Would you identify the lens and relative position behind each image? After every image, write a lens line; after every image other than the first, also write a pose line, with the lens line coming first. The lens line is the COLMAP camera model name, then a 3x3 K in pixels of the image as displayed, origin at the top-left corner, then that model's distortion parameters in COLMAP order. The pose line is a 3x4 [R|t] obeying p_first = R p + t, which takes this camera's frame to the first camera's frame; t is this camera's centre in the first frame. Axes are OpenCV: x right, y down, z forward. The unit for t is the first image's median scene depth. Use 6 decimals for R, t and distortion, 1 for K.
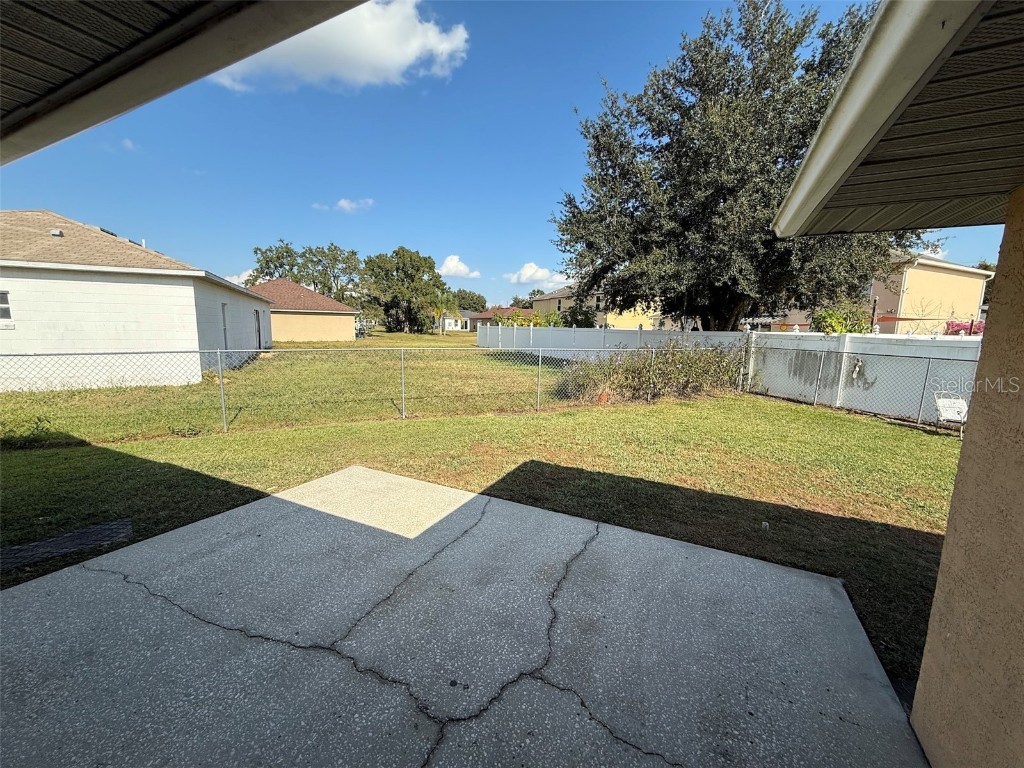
lens RADIAL K [[408.8, 0, 514.2], [0, 408.8, 385.4], [0, 0, 1]] dist [0.001906, 0.000253]
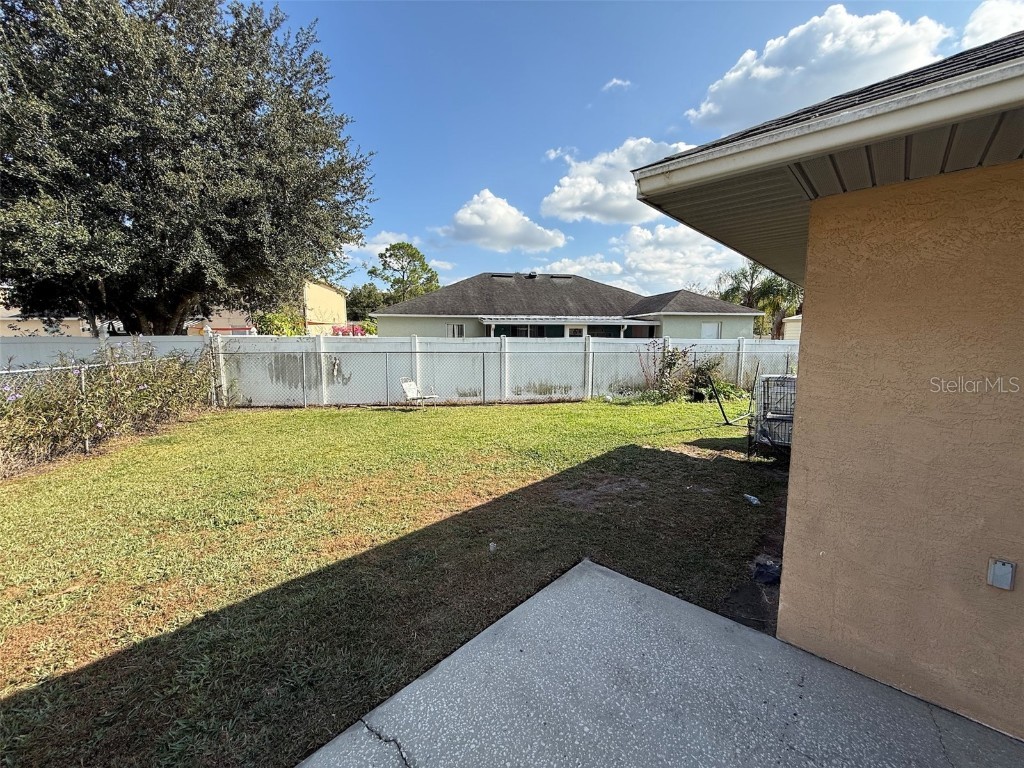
lens RADIAL K [[408.8, 0, 513.6], [0, 408.8, 382.6], [0, 0, 1]] dist [0.001906, 0.000253]
pose [[0.287097, -0.127646, 0.949359, -0.052658], [0.148474, 0.985034, 0.087542, -0.024074], [-0.946325, 0.115822, 0.301753, 0.238963]]
